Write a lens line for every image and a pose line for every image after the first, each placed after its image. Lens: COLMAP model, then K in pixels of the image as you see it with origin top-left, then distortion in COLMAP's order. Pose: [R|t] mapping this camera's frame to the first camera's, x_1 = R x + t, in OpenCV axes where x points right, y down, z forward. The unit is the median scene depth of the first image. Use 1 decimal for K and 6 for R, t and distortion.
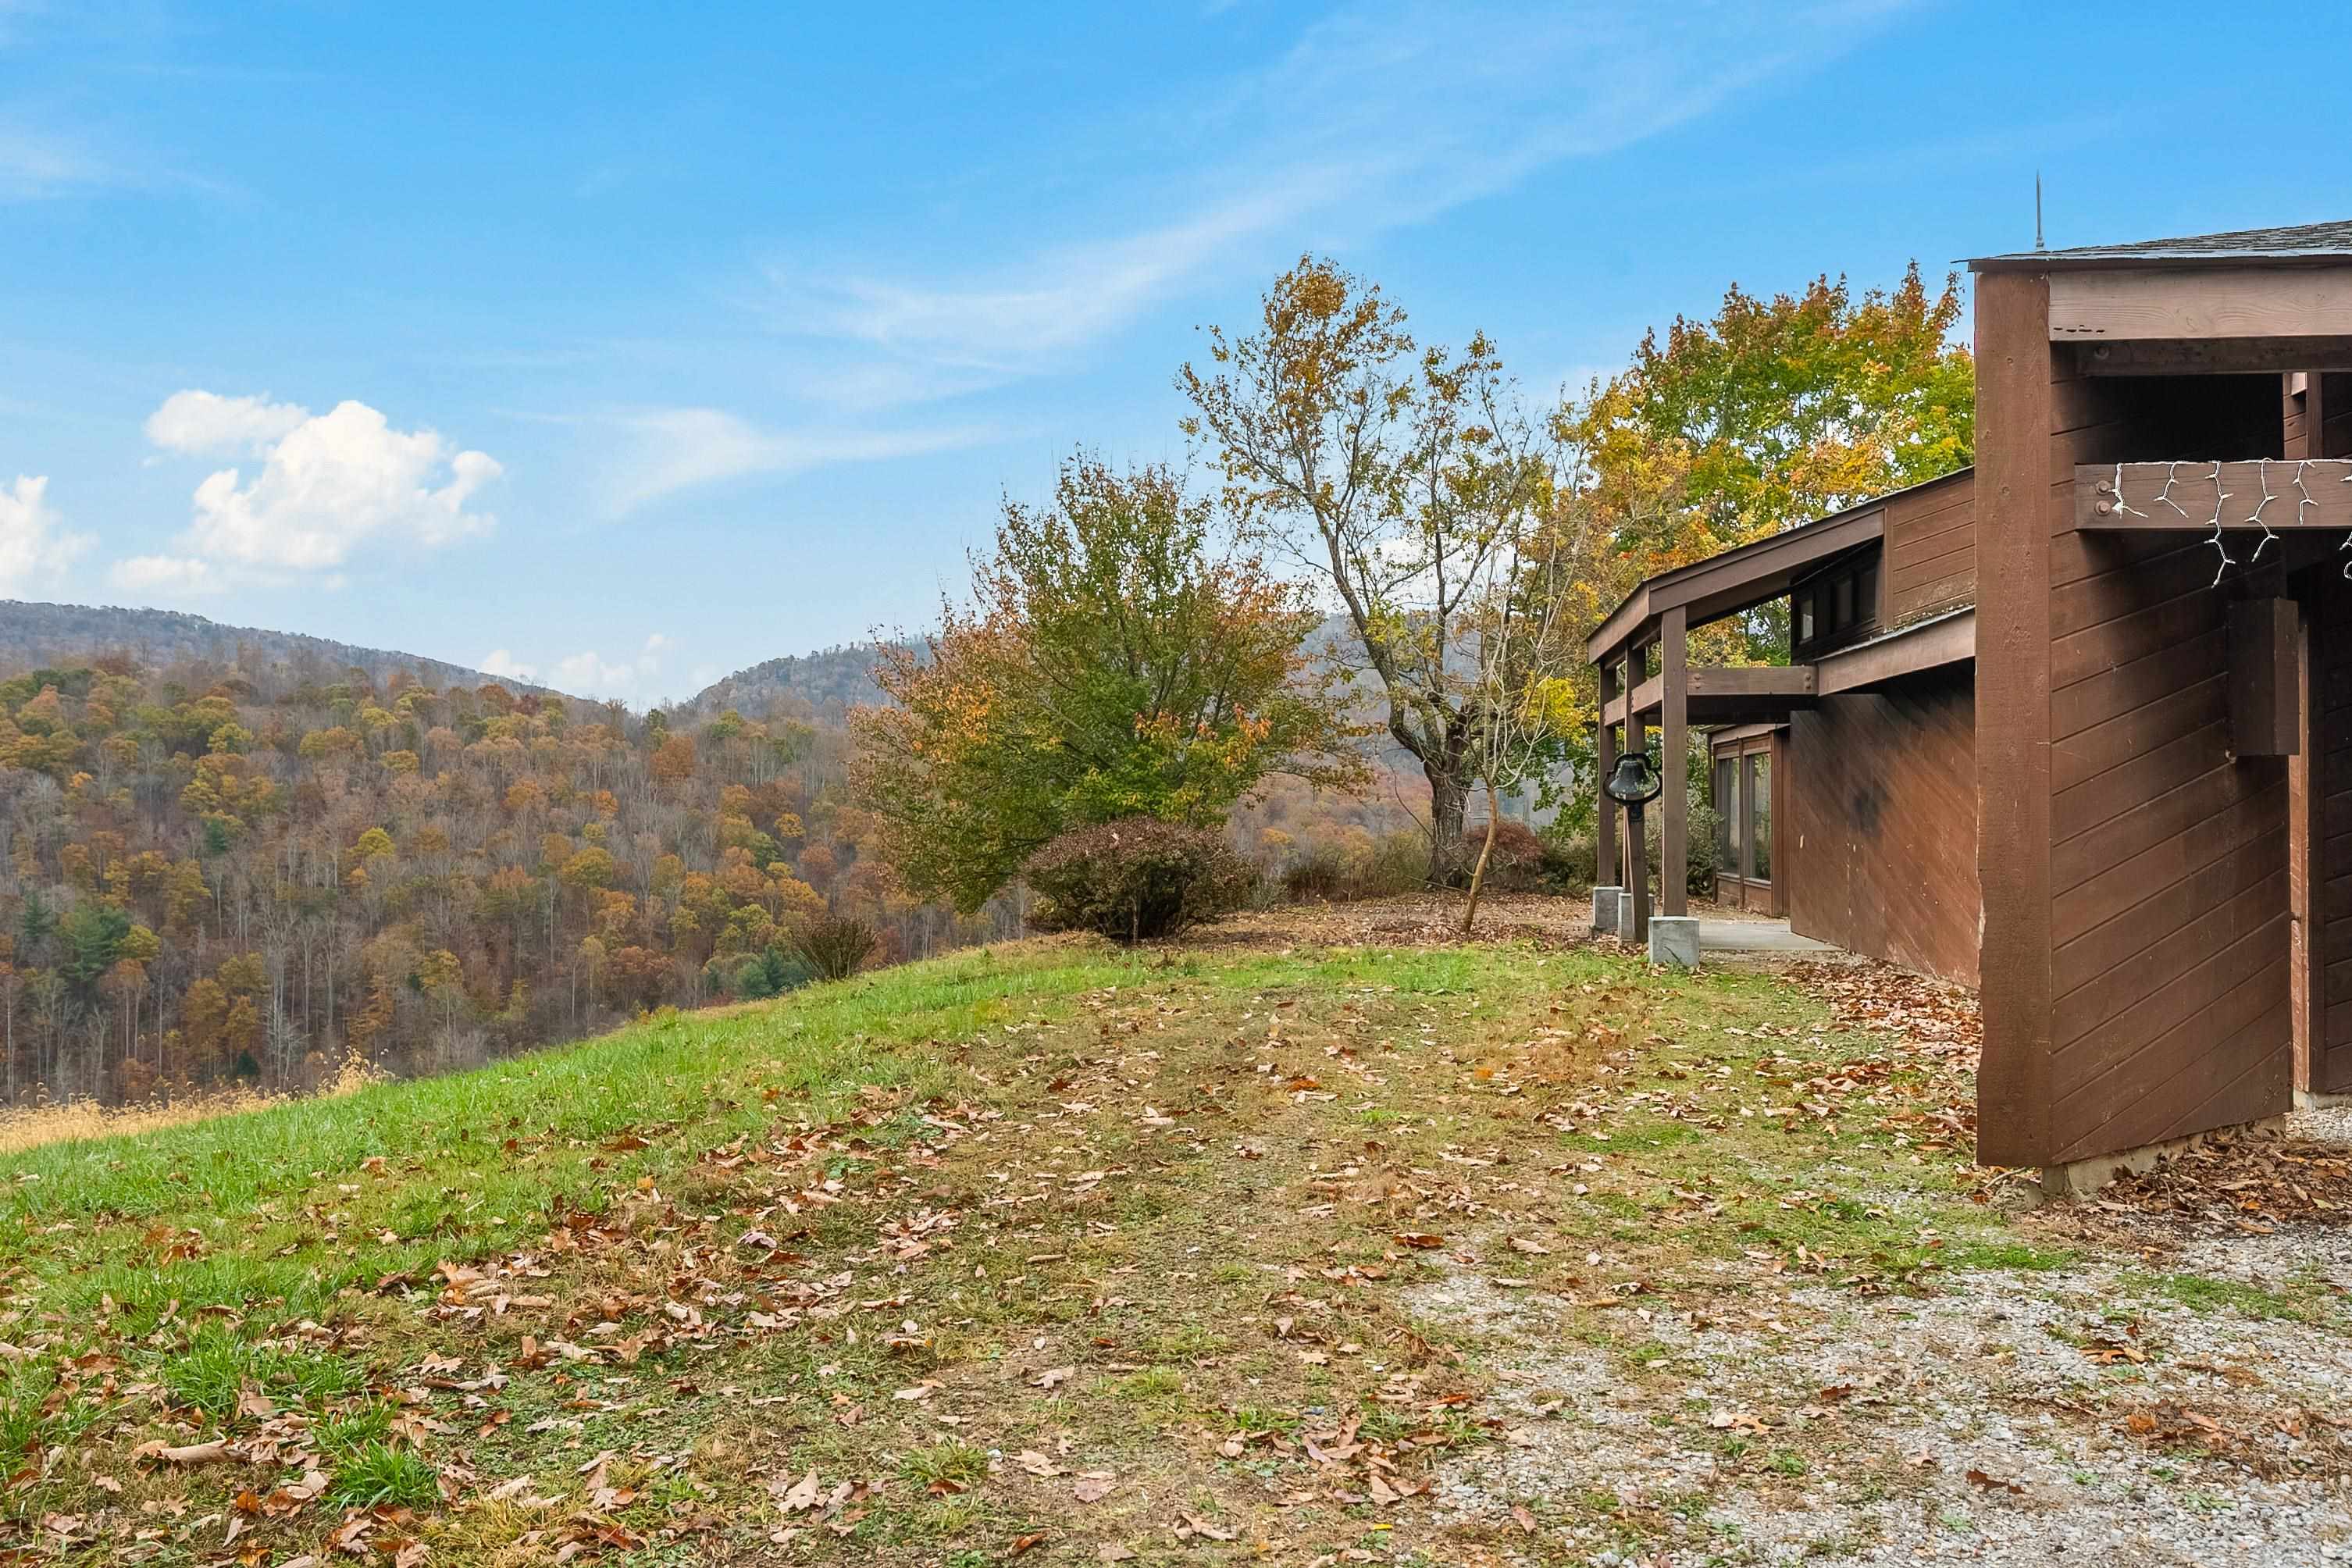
lens RADIAL K [[1700.9, 0, 1229.0], [0, 1700.9, 849.5], [0, 0, 1]] dist [-0.034719, 0.010738]
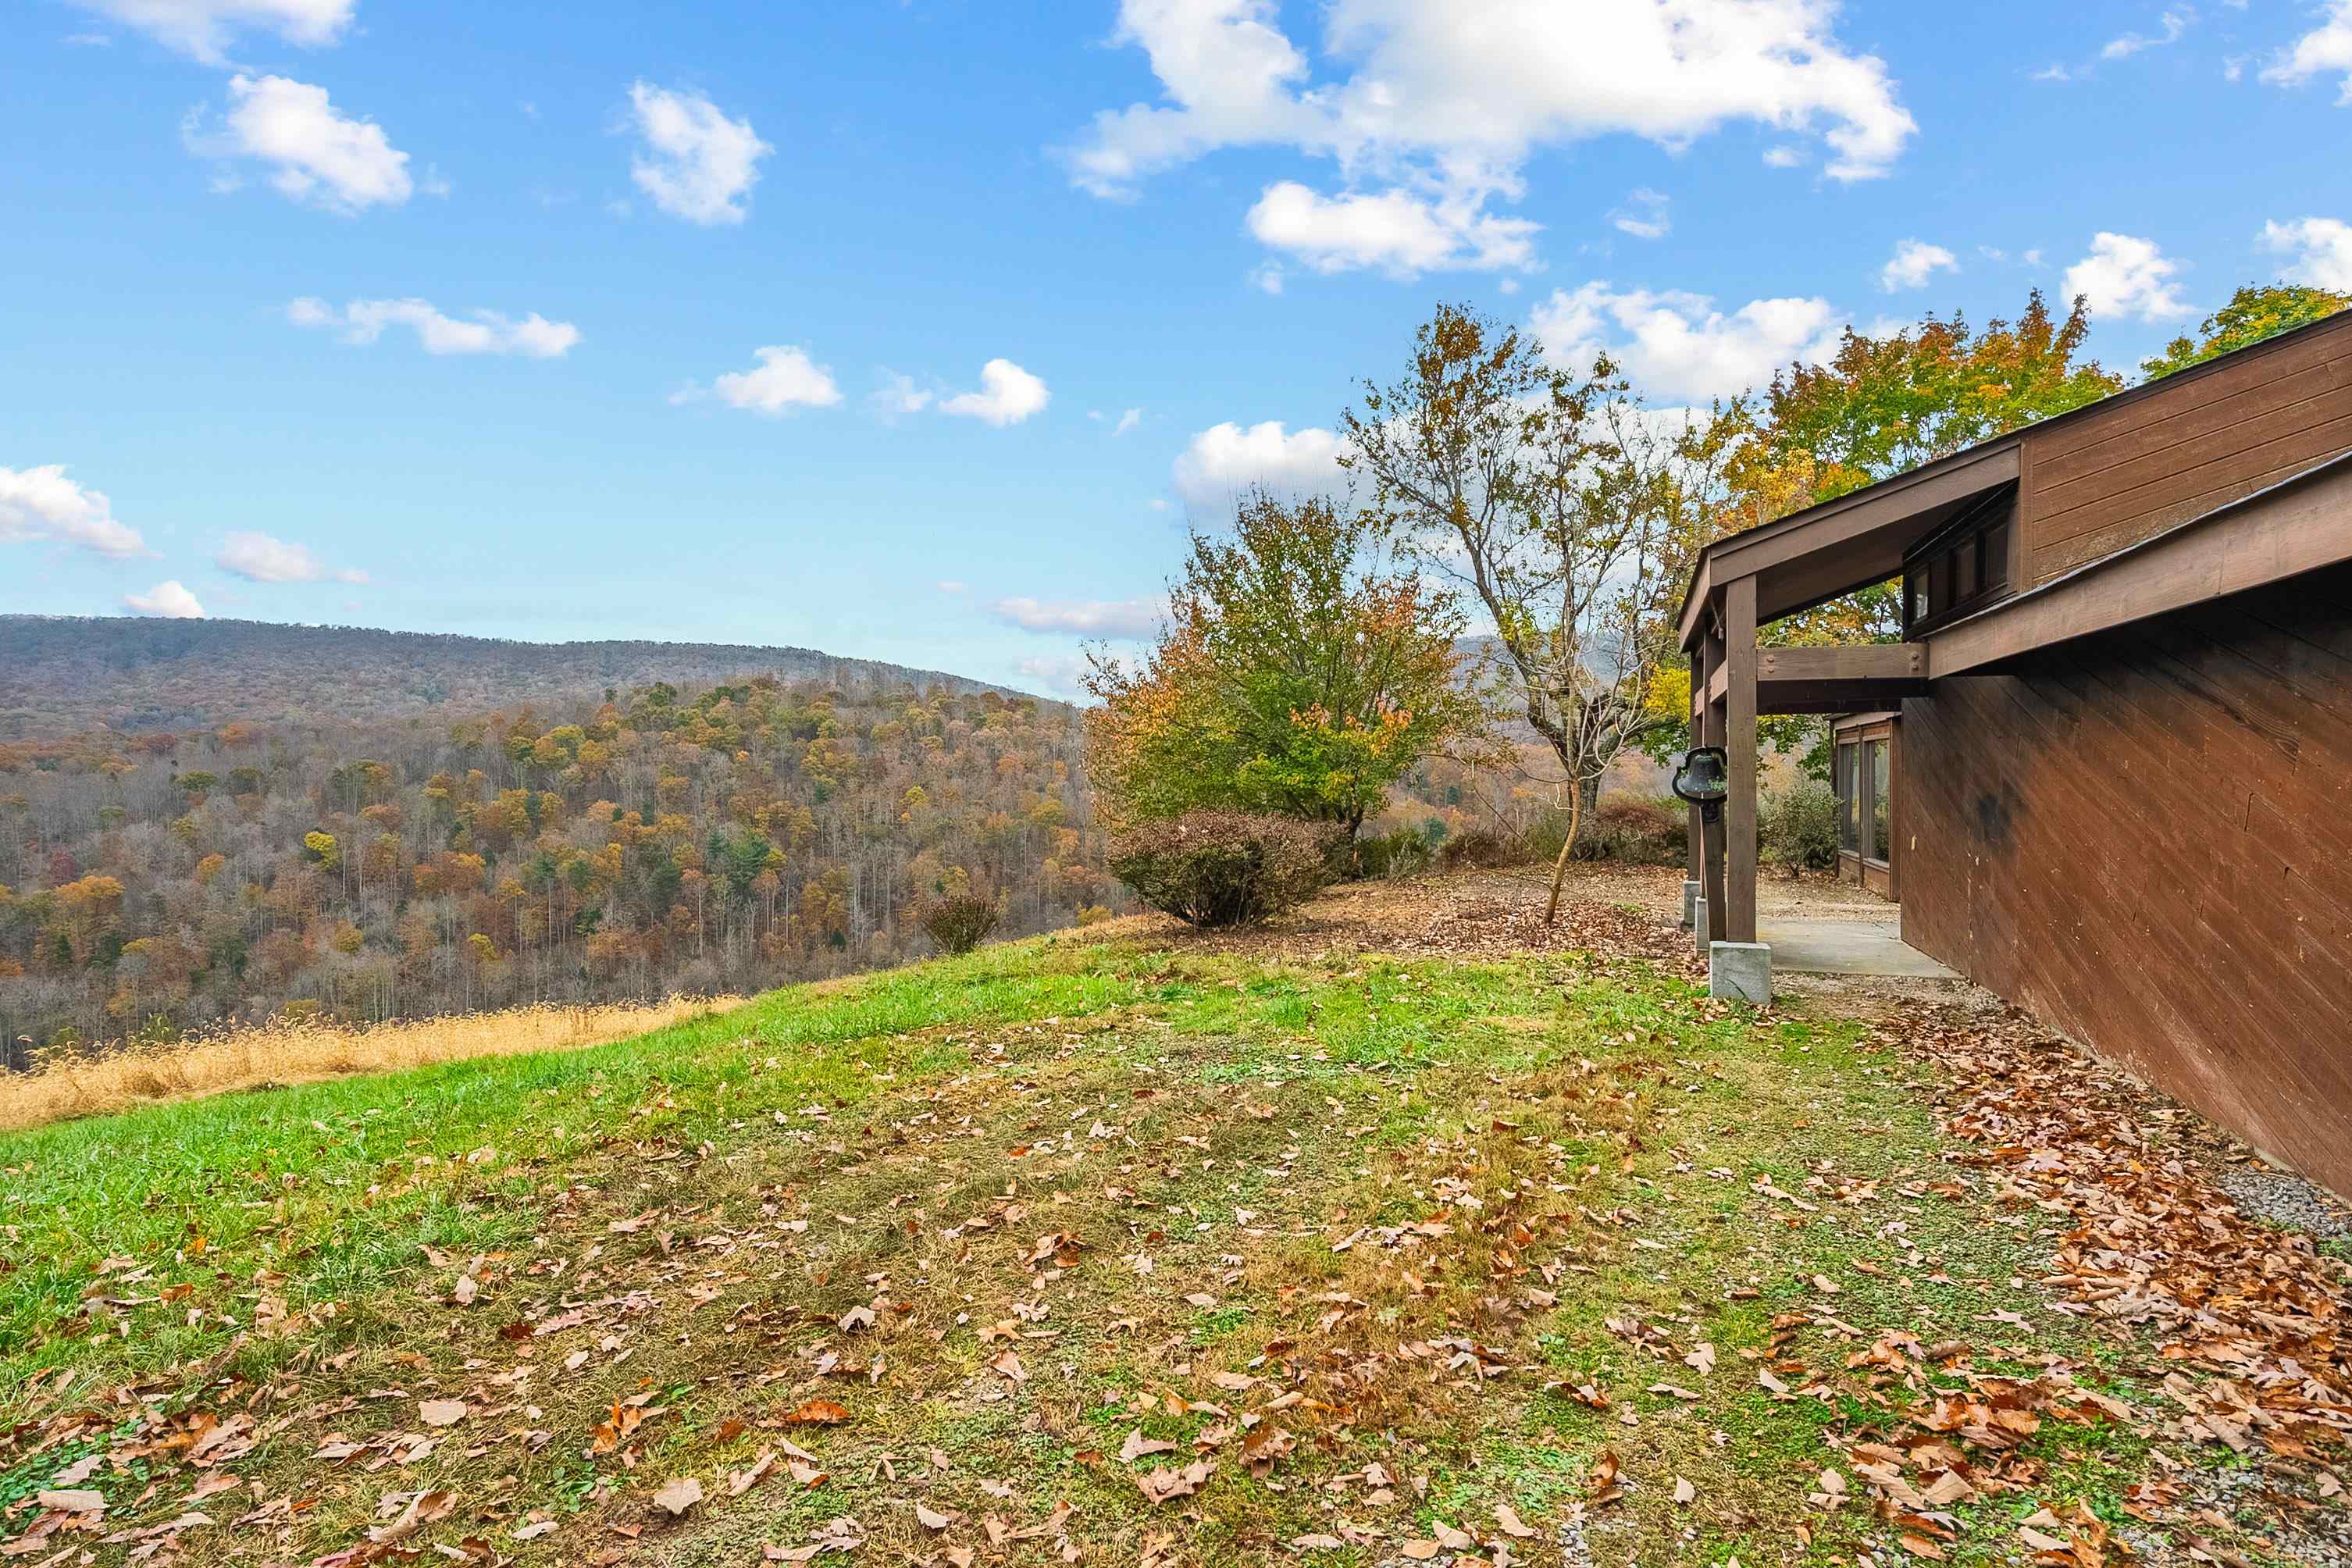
lens RADIAL K [[1193.3, 0, 1229.4], [0, 1193.3, 784.7], [0, 0, 1]] dist [-0.015122, 0.001333]
pose [[0.977579, 0.000858, -0.210569, 0.064944], [-0.003899, 0.999894, -0.014029, -0.013959], [0.210535, 0.014536, 0.977478, 0.173276]]
